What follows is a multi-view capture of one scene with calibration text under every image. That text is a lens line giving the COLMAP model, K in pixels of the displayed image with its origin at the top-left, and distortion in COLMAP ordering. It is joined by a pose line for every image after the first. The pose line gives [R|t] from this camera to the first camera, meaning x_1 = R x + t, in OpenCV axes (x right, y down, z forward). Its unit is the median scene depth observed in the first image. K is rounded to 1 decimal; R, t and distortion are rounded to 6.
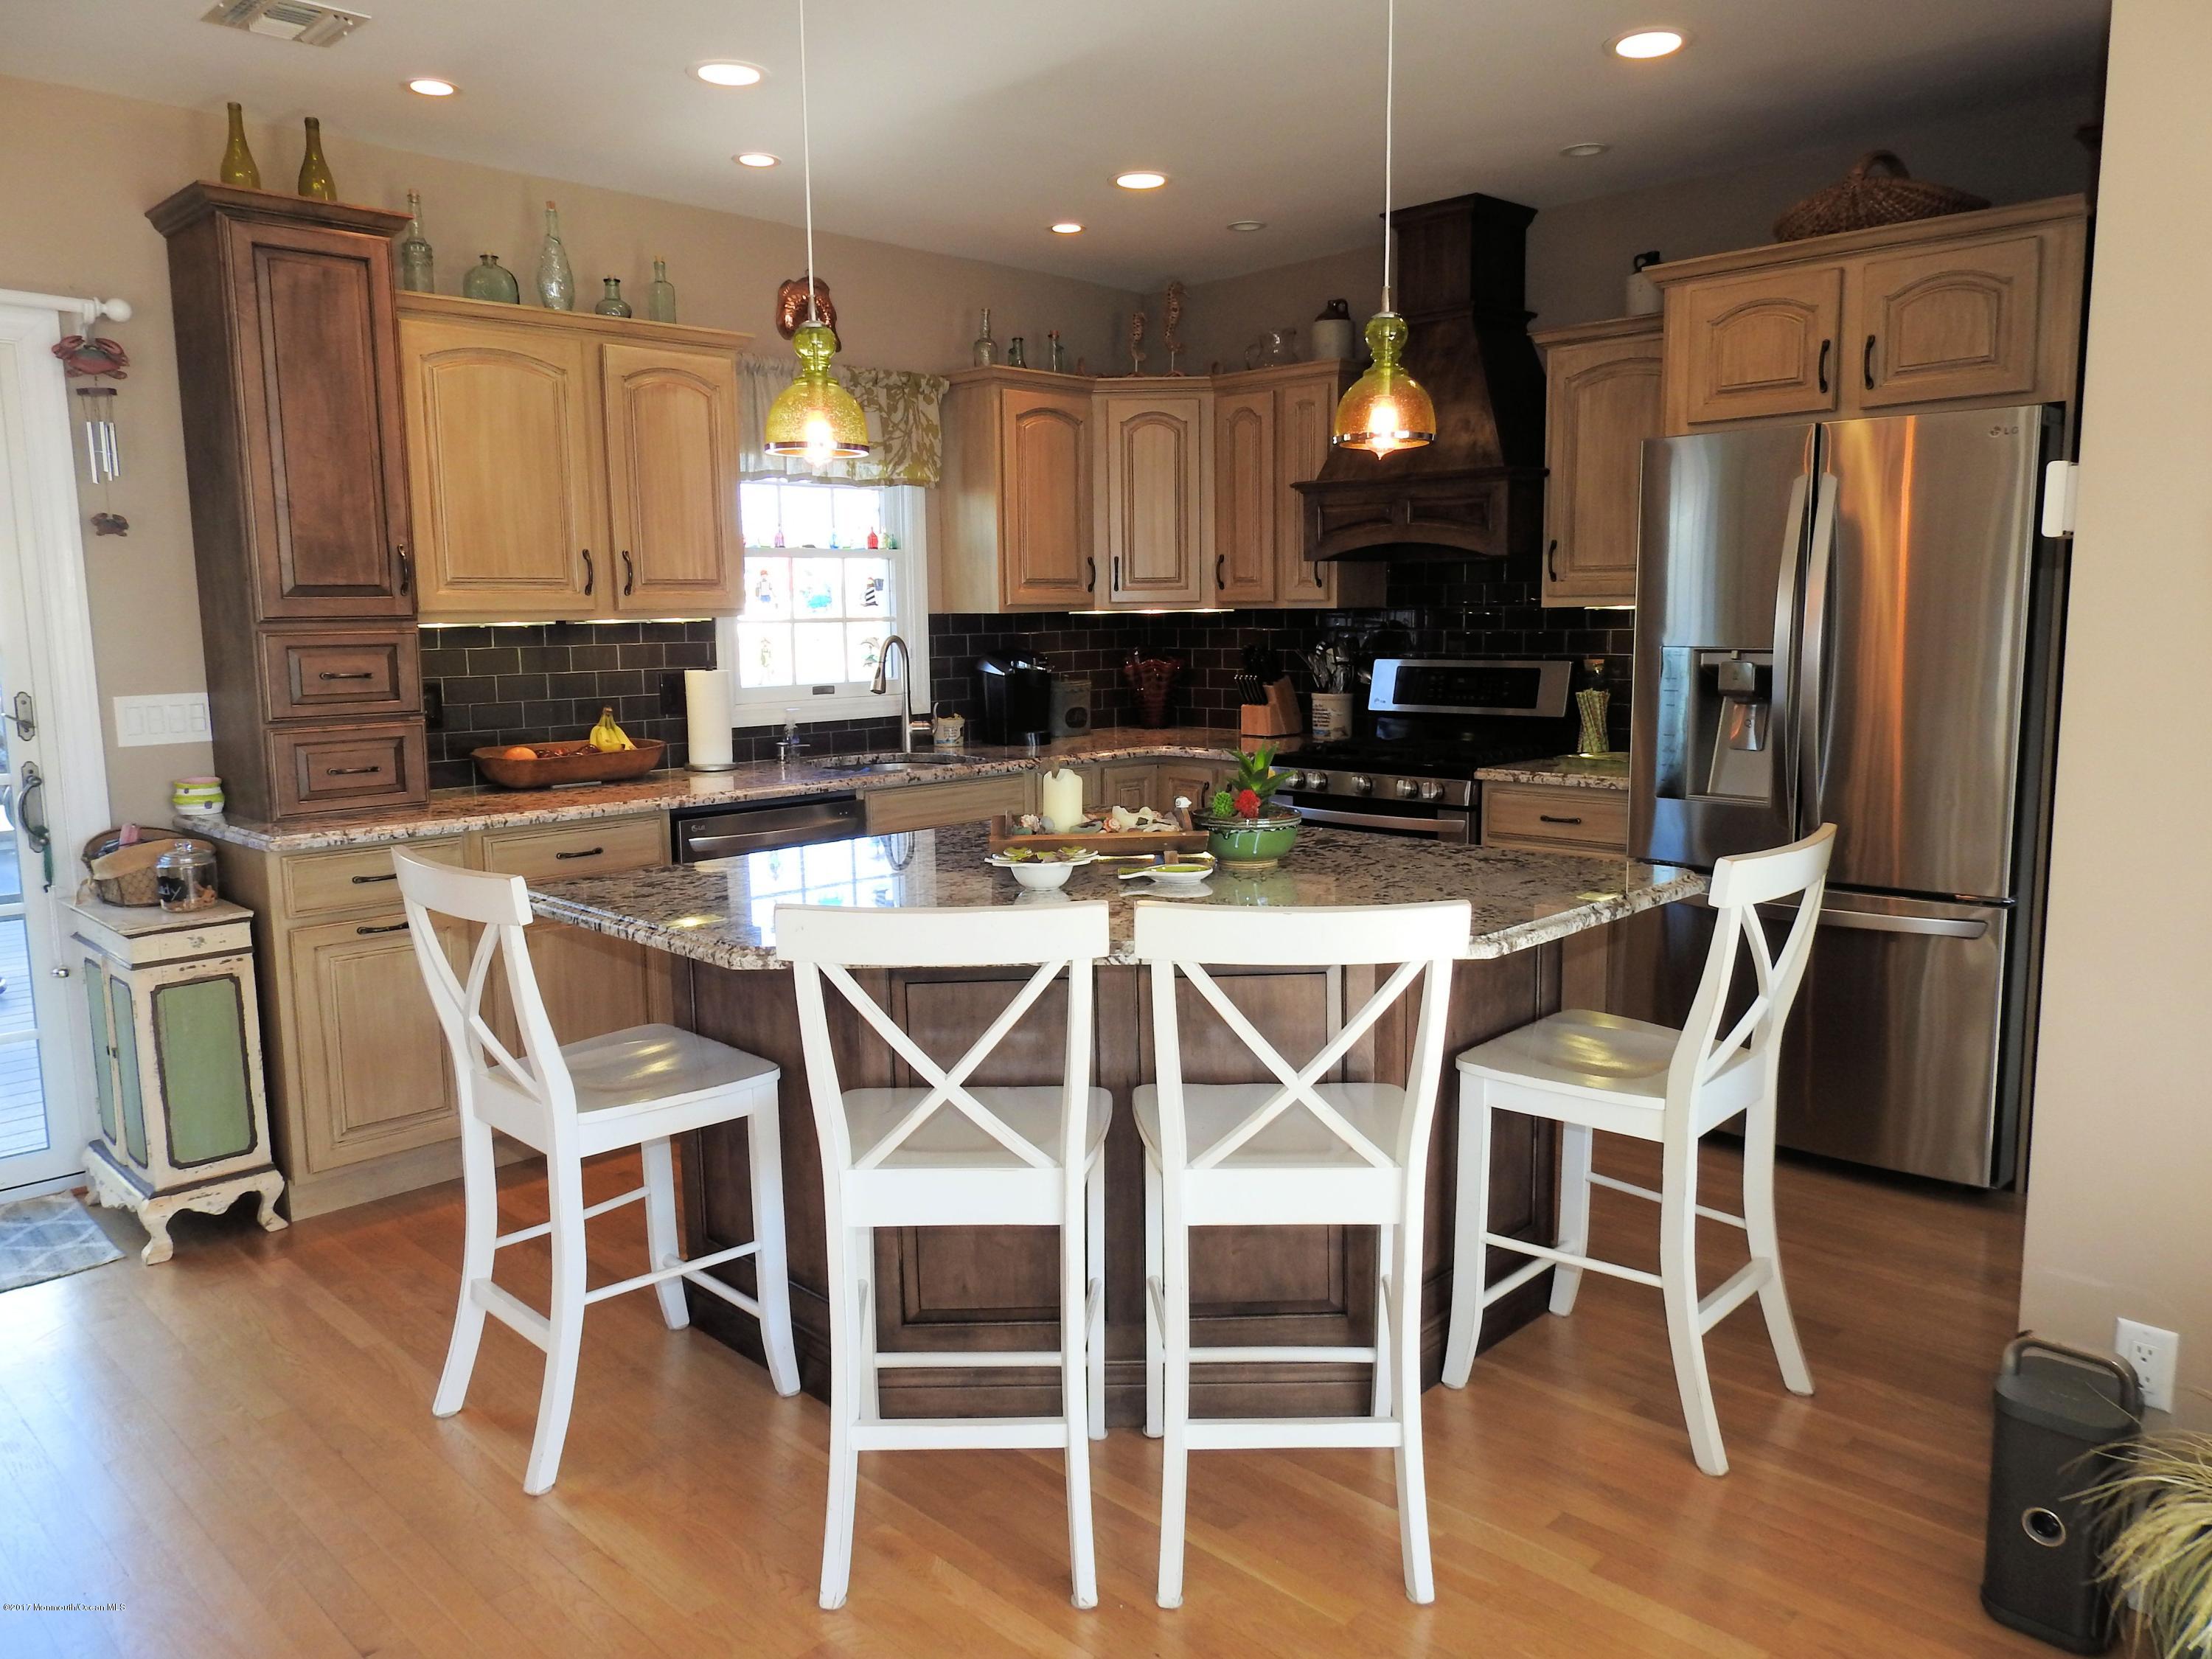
lens RADIAL K [[1584.5, 0, 1106.0], [0, 1584.5, 829.5], [0, 0, 1]] dist [-0.005267, 0.000338]
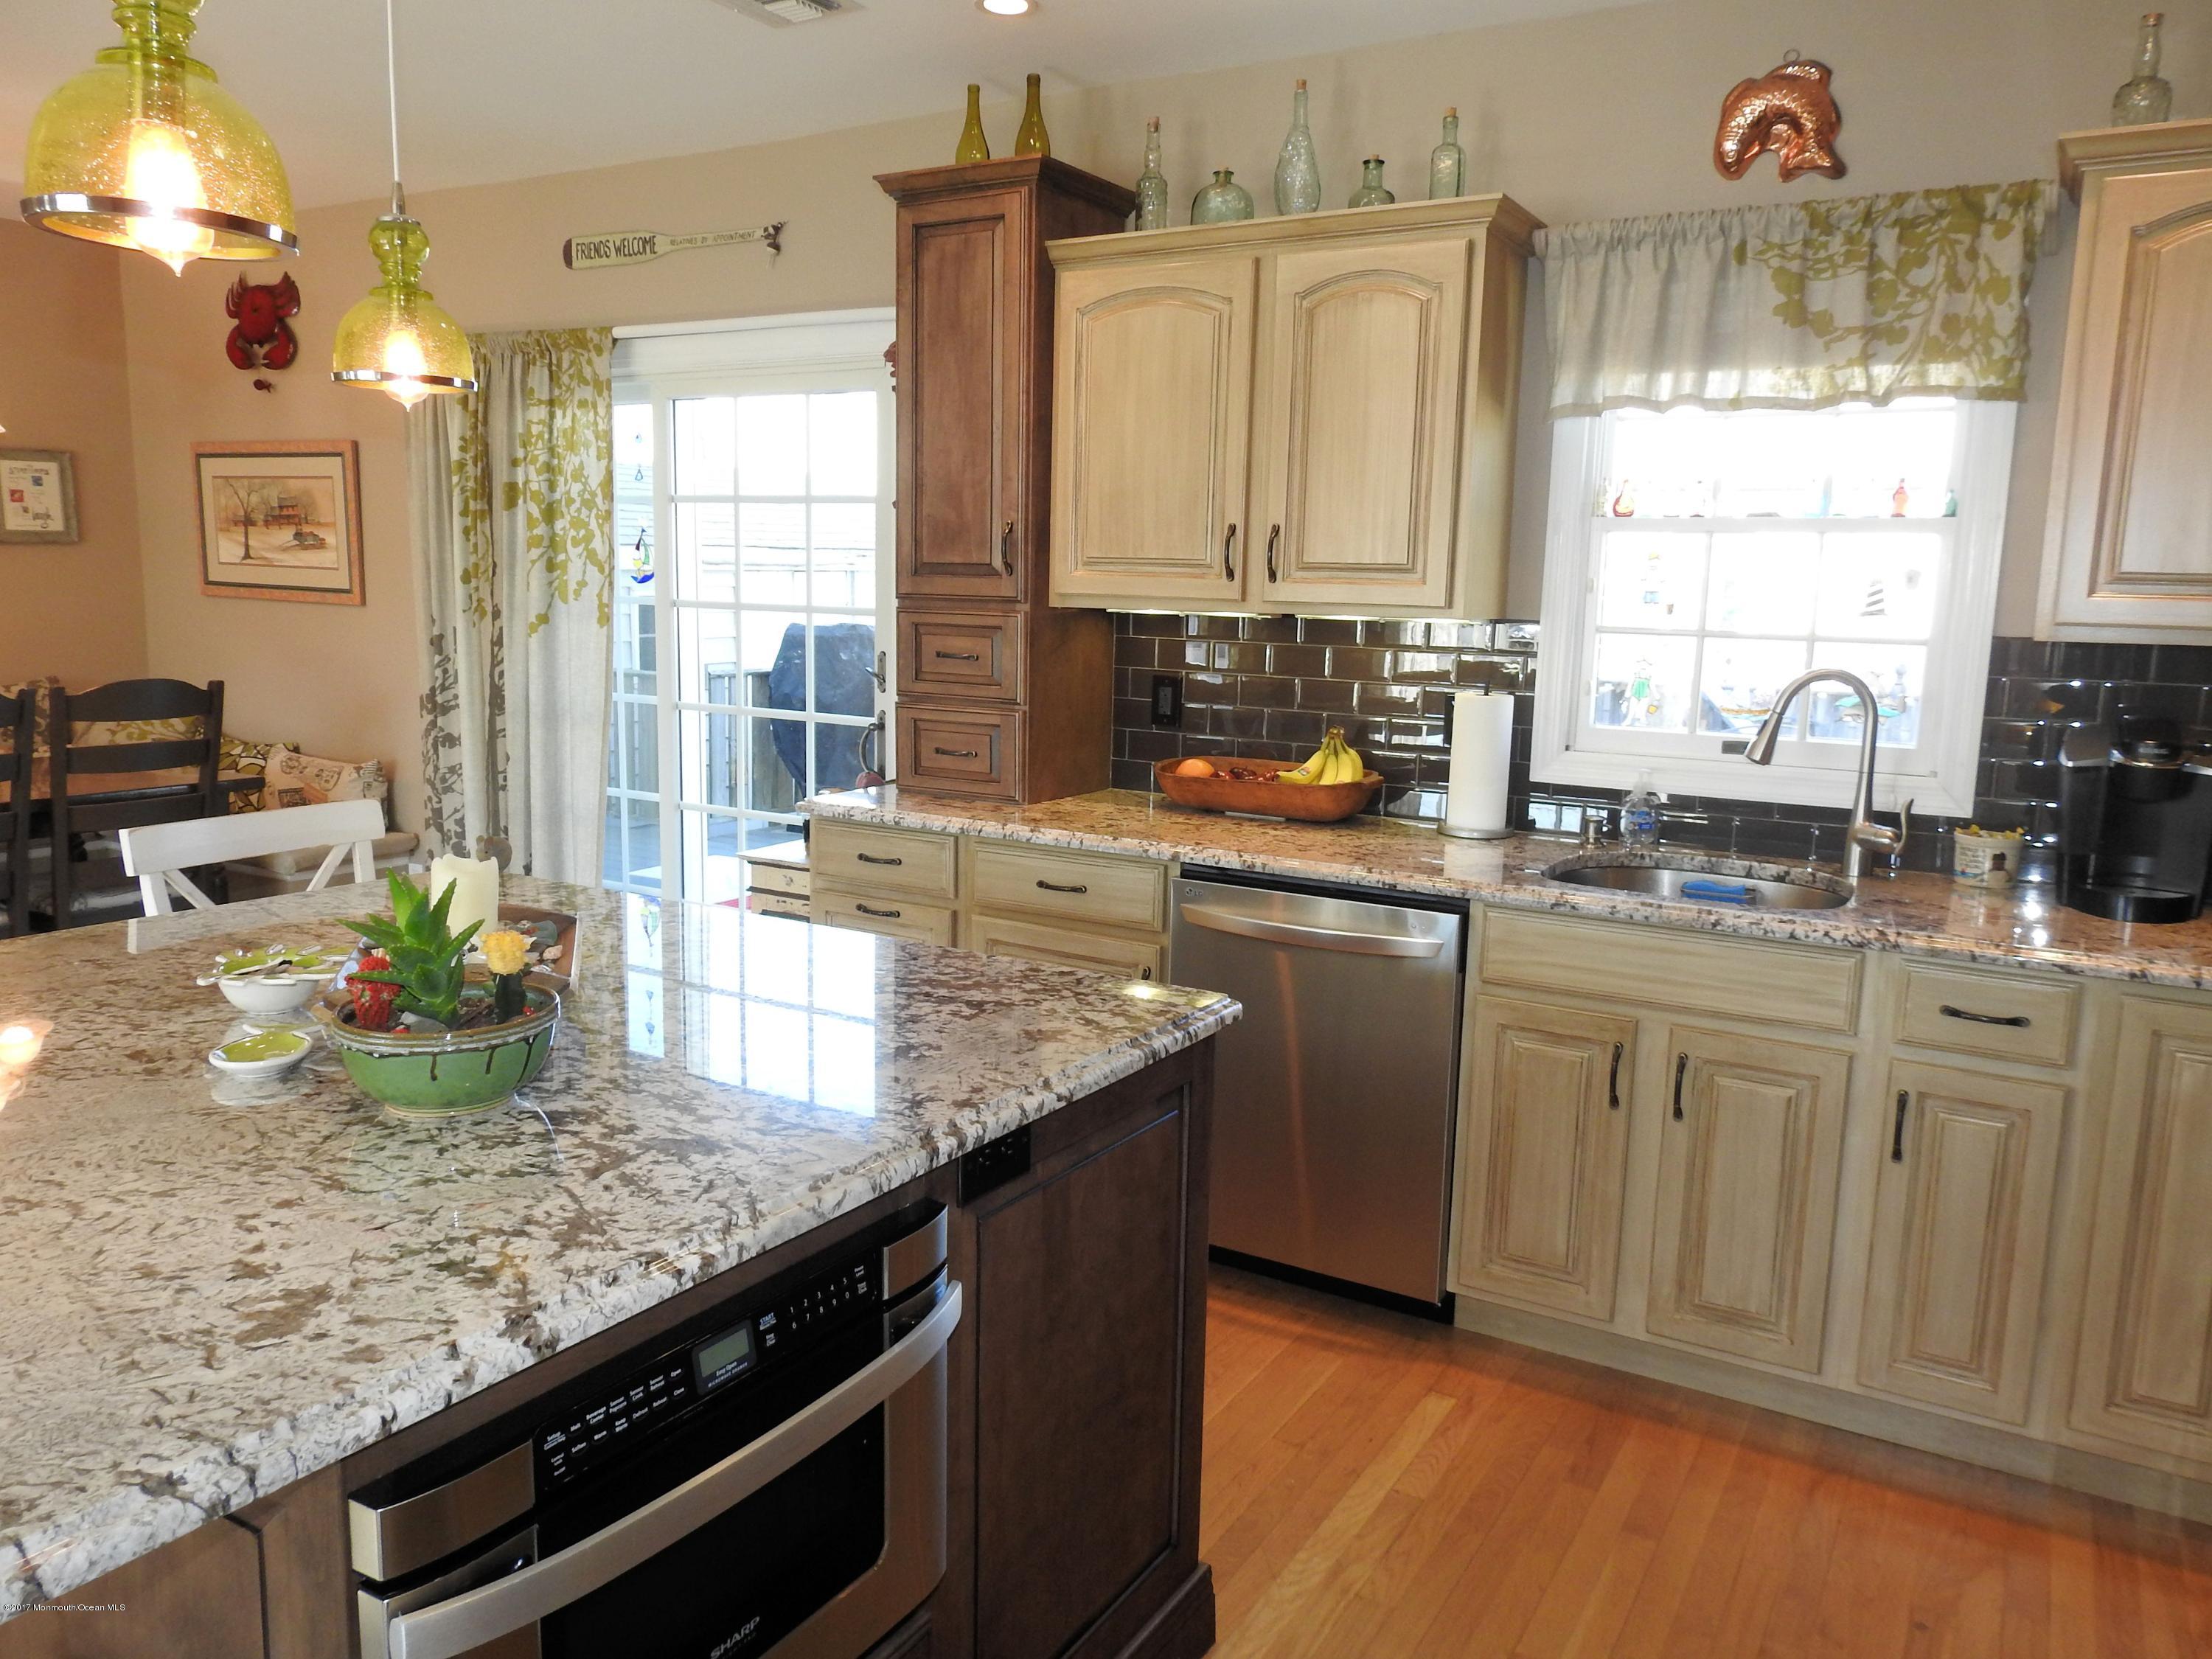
lens RADIAL K [[1584.5, 0, 1106.0], [0, 1584.5, 829.5], [0, 0, 1]] dist [-0.005267, 0.000338]
pose [[0.238869, 0.166121, -0.956737, 0.434080], [-0.164410, 0.977953, 0.128757, -0.116517], [0.957033, 0.126541, 0.260914, 0.737578]]
